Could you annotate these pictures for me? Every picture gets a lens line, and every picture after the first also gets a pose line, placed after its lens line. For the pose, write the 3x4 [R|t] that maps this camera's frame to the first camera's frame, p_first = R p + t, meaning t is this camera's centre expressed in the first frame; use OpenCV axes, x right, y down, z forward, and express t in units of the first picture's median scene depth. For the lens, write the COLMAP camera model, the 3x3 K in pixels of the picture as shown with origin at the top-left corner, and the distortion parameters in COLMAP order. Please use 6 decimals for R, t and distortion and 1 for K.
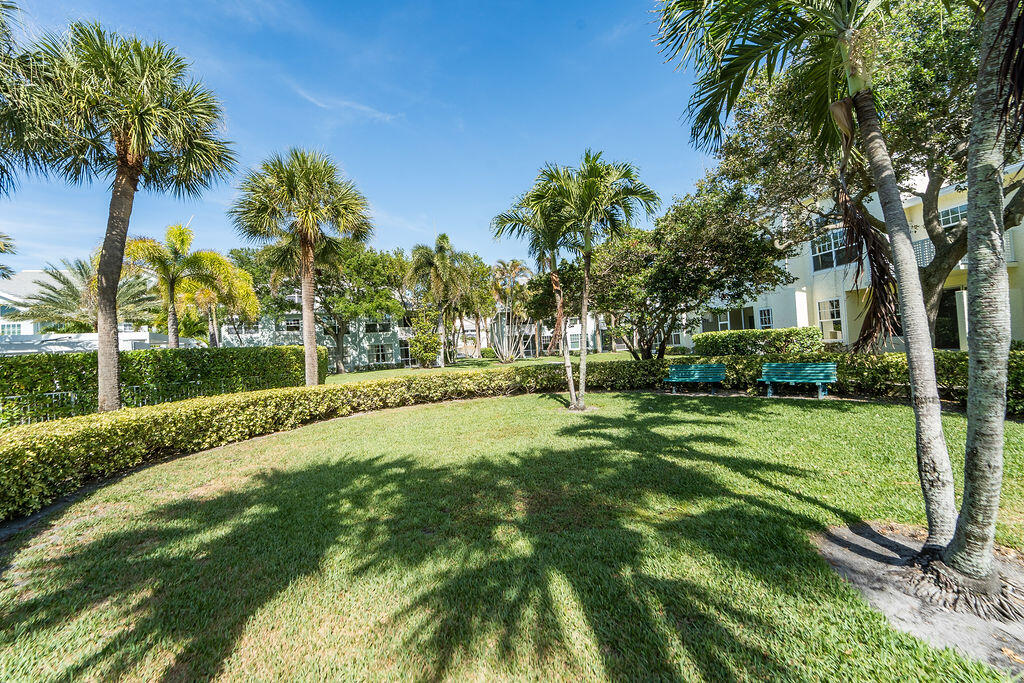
lens RADIAL K [[416.7, 0, 513.7], [0, 416.7, 336.2], [0, 0, 1]] dist [-0.005564, -0.002496]
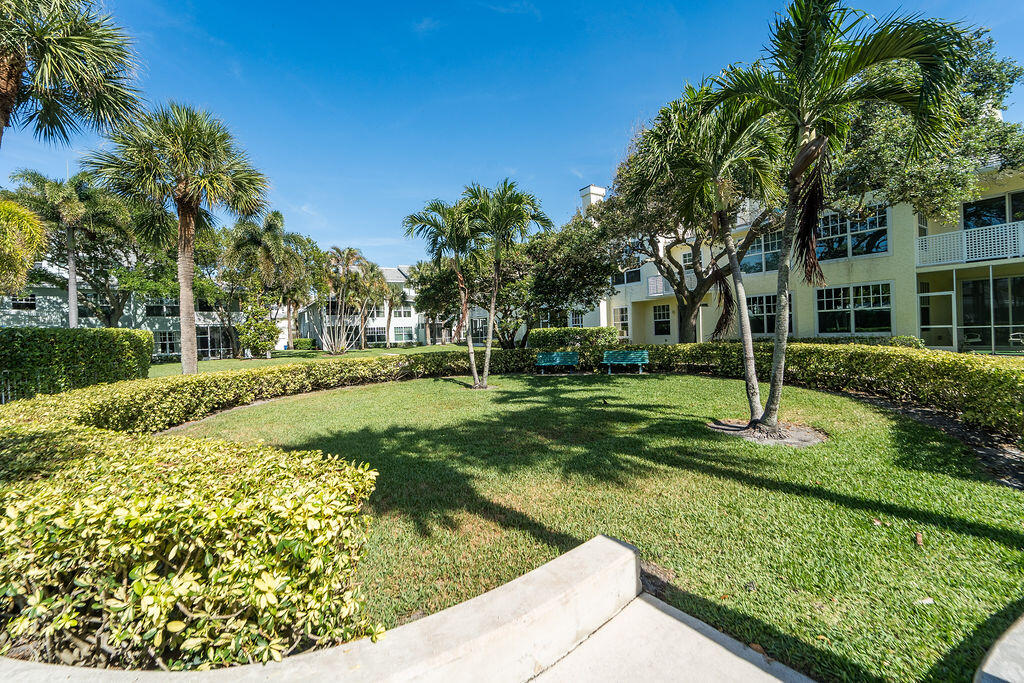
lens RADIAL K [[416.7, 0, 508.7], [0, 416.7, 343.8], [0, 0, 1]] dist [-0.005564, -0.002496]
pose [[0.893231, 0.014942, 0.449349, -0.275973], [-0.029444, 0.999246, 0.025302, 0.011658], [-0.448632, -0.035831, 0.892998, -0.100335]]
